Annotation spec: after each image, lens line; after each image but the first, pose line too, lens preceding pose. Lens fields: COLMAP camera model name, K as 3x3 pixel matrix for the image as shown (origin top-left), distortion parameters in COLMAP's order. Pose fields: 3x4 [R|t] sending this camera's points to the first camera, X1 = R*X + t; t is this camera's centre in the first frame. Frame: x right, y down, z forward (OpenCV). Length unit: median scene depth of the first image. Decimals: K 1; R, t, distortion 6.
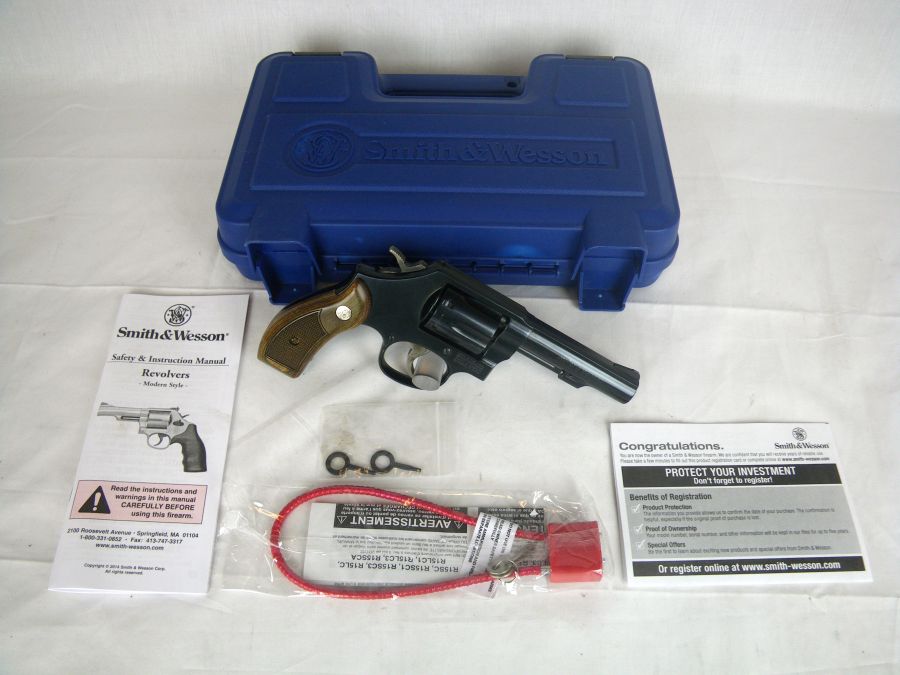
lens RADIAL K [[753.4, 0, 450.0], [0, 753.4, 337.5], [0, 0, 1]] dist [-0.137726, 0.094530]
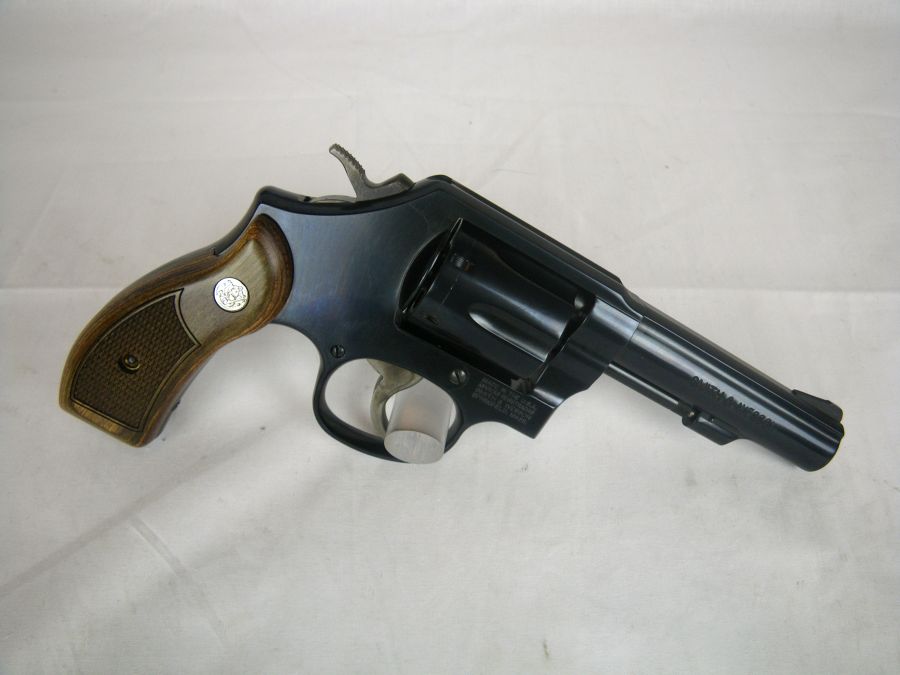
lens RADIAL K [[753.4, 0, 450.0], [0, 753.4, 337.5], [0, 0, 1]] dist [-0.137726, 0.094530]
pose [[0.998170, -0.030462, 0.052242, -0.032313], [0.036236, 0.992889, -0.113394, 0.046860], [-0.048416, 0.115079, 0.992176, 0.527292]]
